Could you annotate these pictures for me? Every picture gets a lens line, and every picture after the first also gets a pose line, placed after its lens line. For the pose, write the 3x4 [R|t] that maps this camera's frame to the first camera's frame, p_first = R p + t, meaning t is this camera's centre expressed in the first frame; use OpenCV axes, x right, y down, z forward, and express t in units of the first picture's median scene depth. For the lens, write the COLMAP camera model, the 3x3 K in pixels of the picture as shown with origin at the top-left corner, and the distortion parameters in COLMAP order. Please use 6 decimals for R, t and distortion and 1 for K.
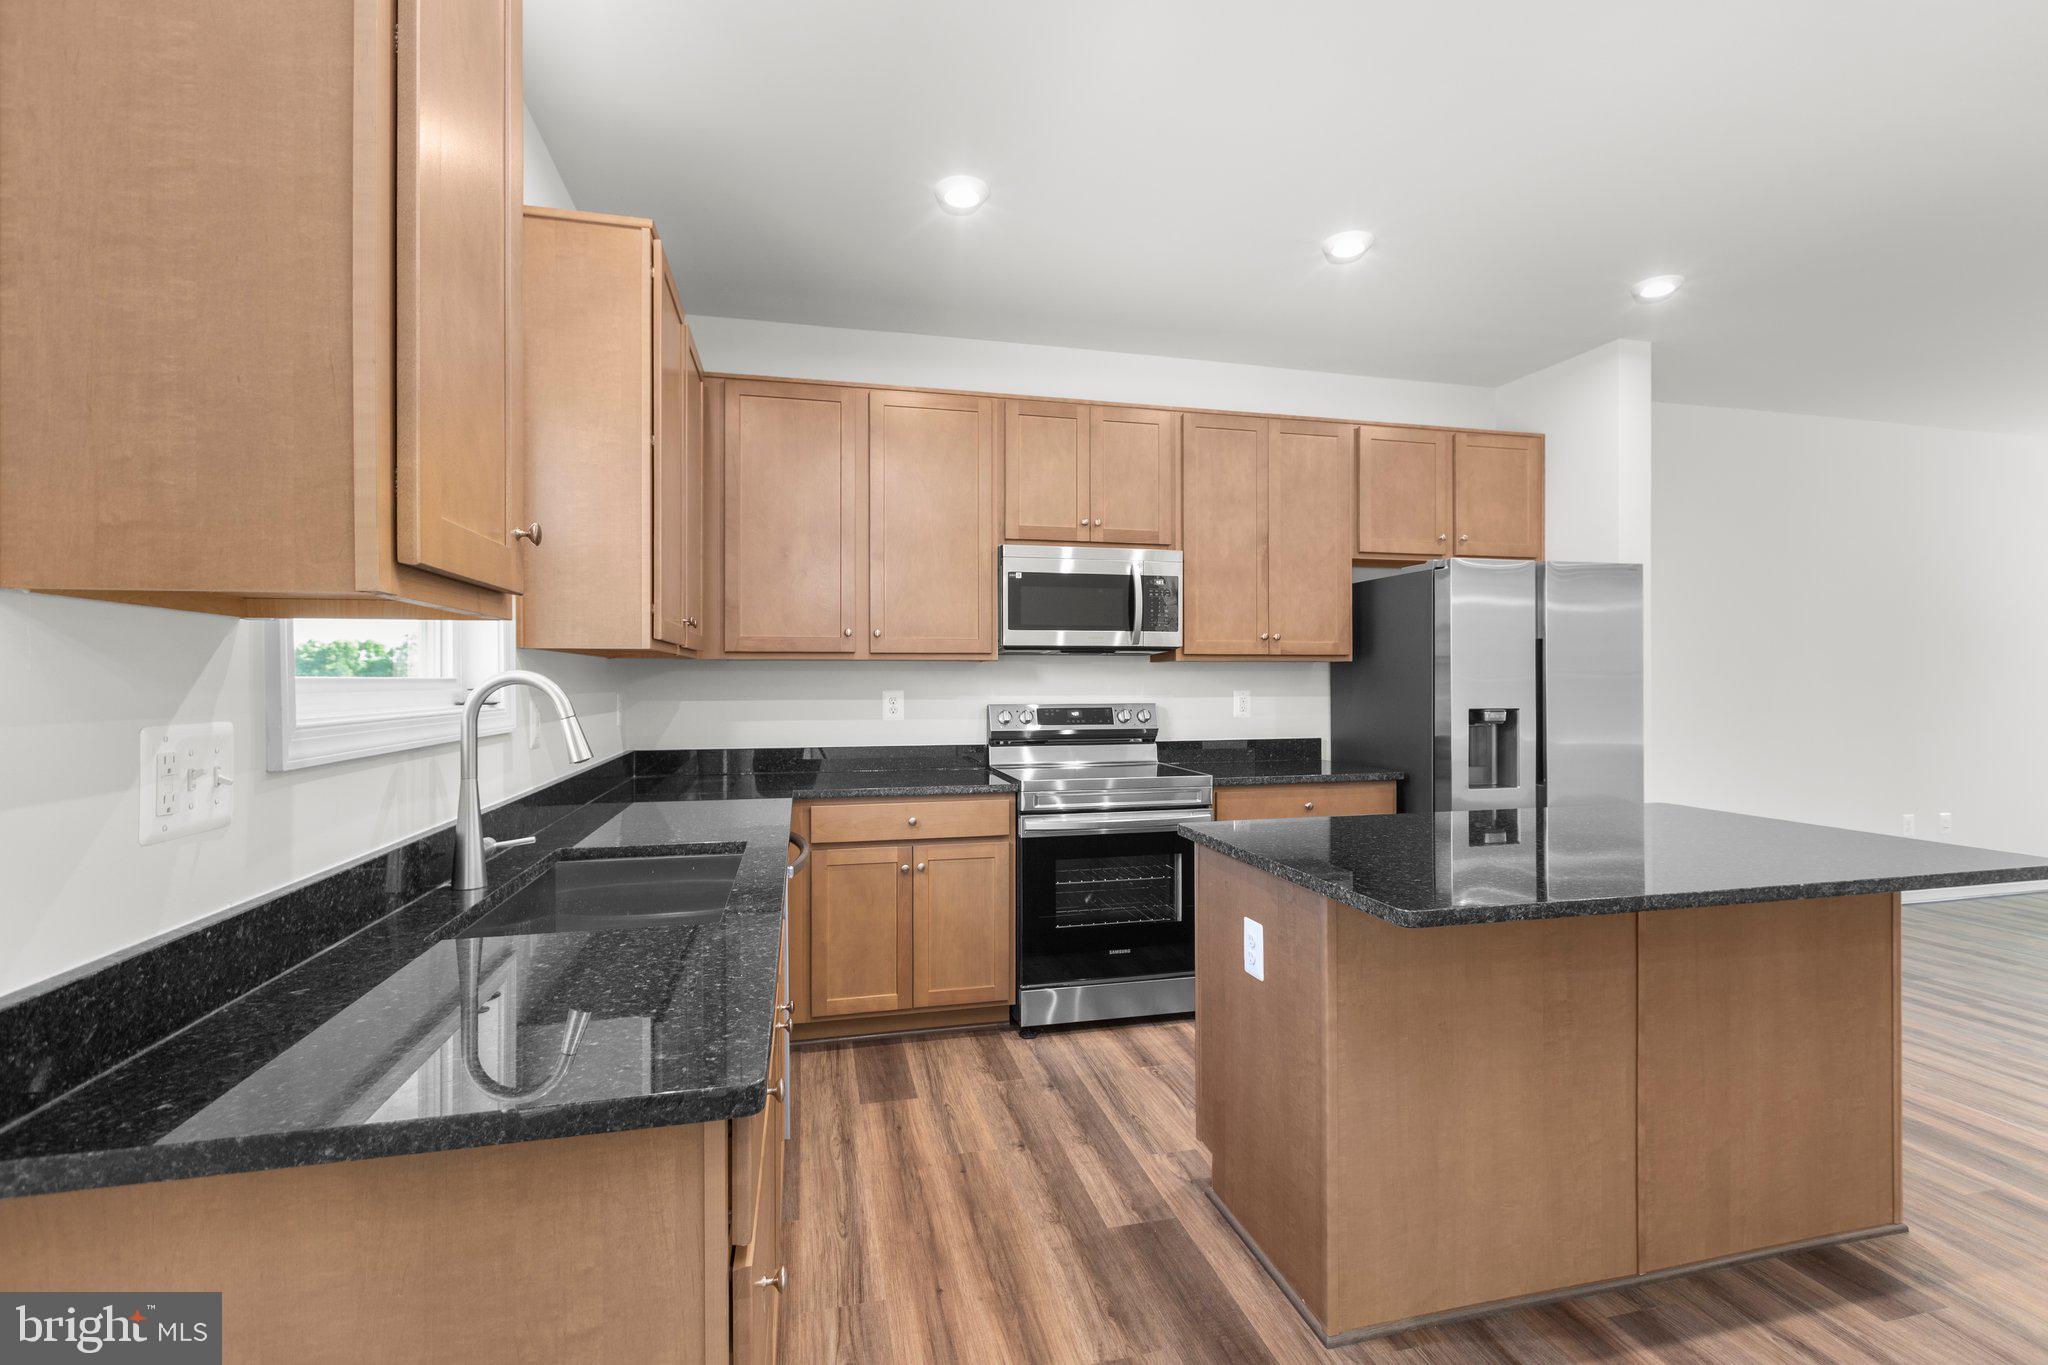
lens RADIAL K [[916.2, 0, 1029.3], [0, 916.2, 672.1], [0, 0, 1]] dist [-0.002297, -0.000210]
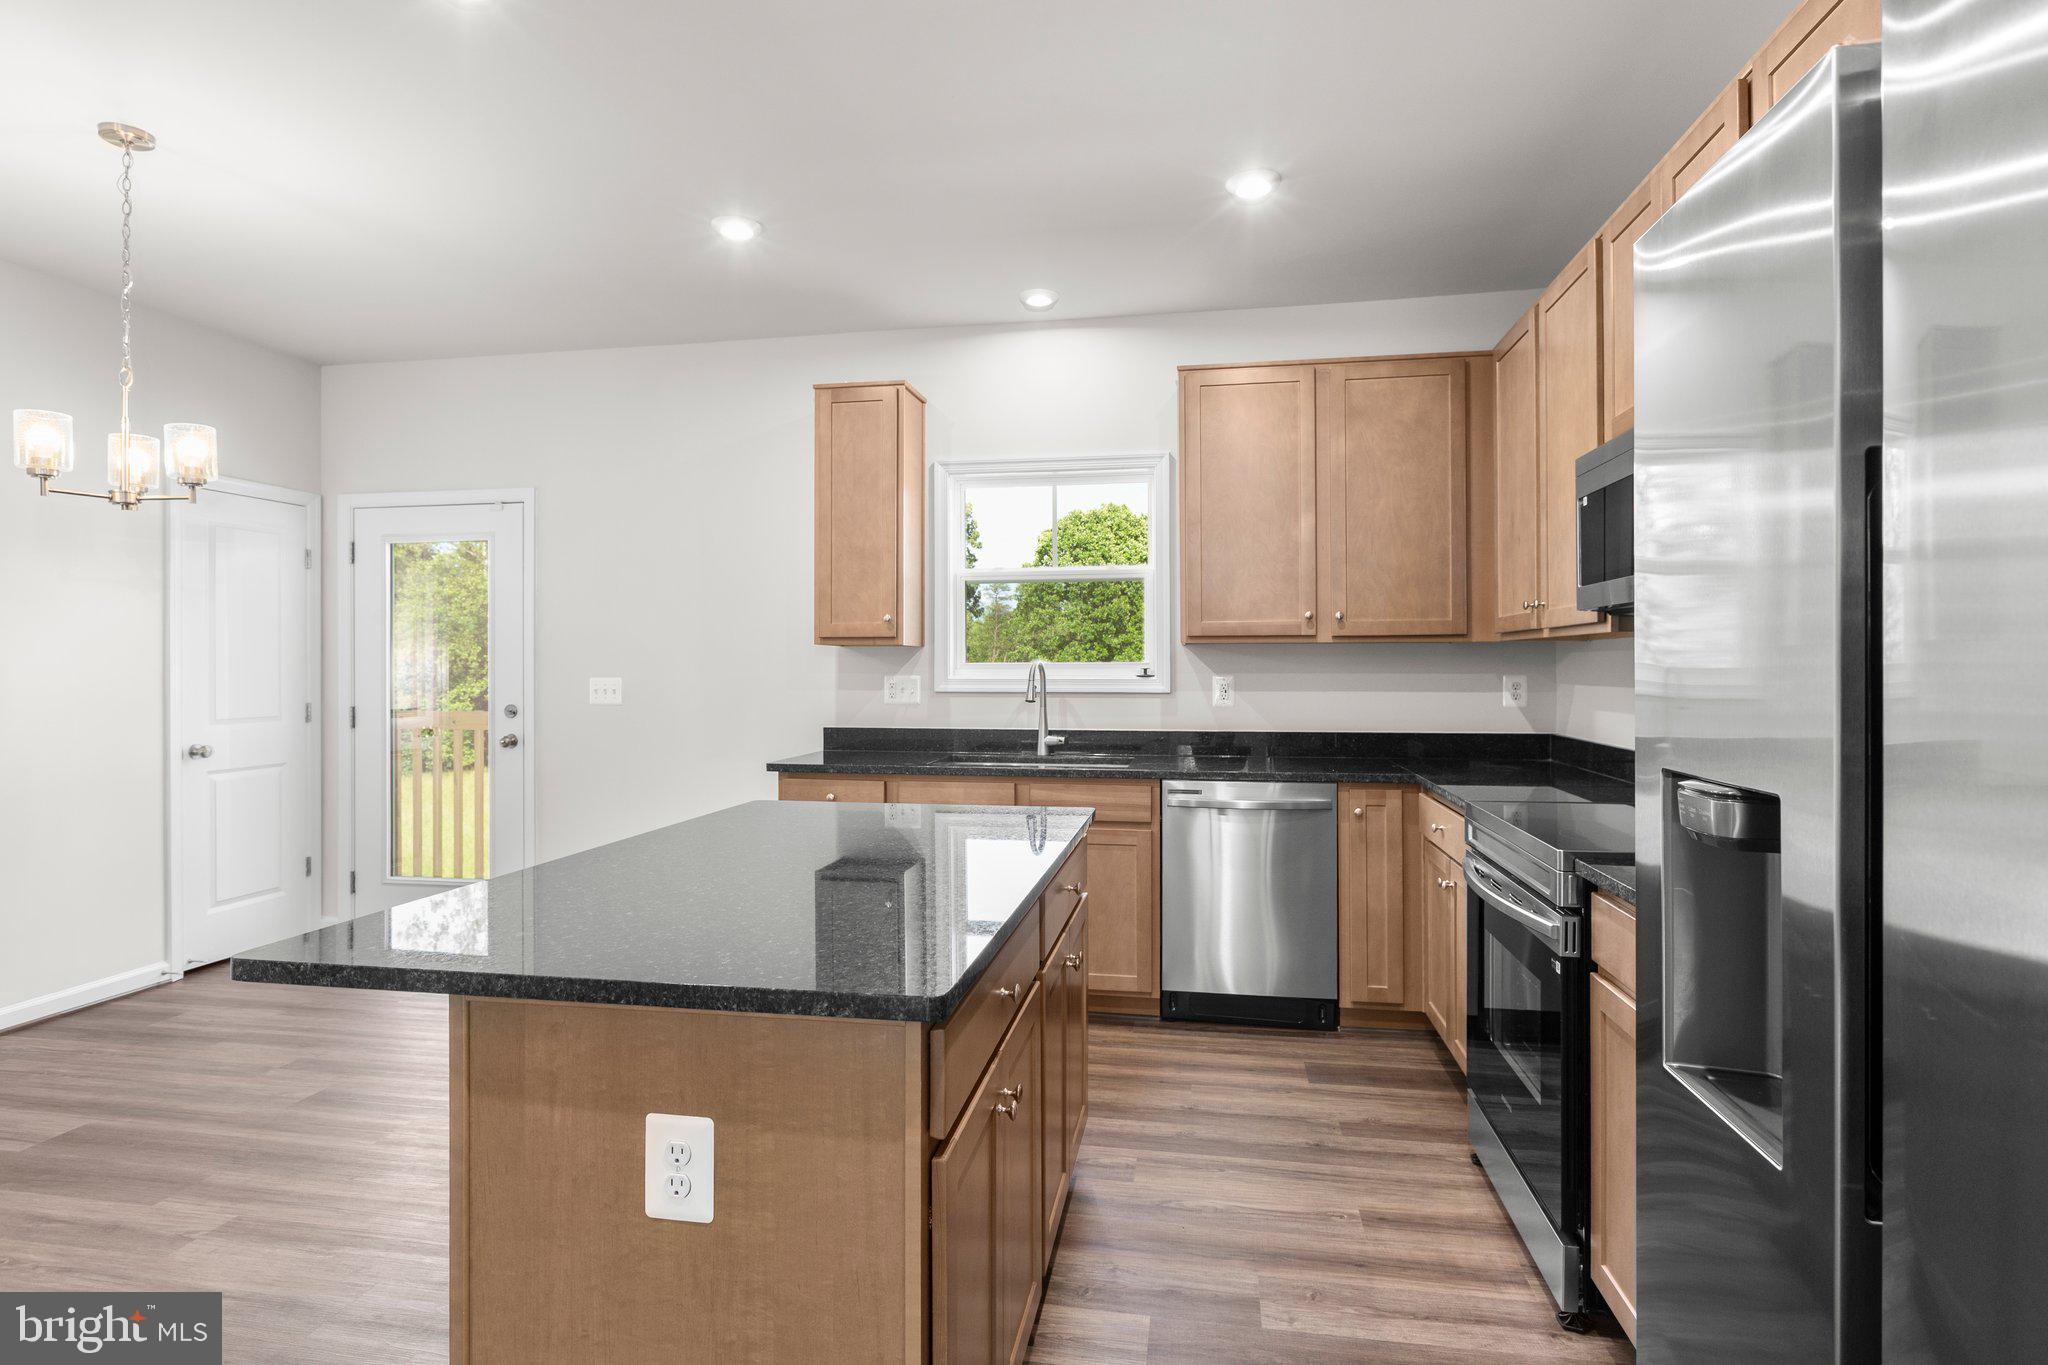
lens RADIAL K [[1049.7, 0, 1013.0], [0, 1049.7, 663.4], [0, 0, 1]] dist [0.001751, 0.000002]
pose [[-0.418182, 0.000079, -0.908363, 0.830467], [0.009131, 0.999950, -0.004117, 0.008333], [0.908317, -0.010016, -0.418161, 0.940864]]
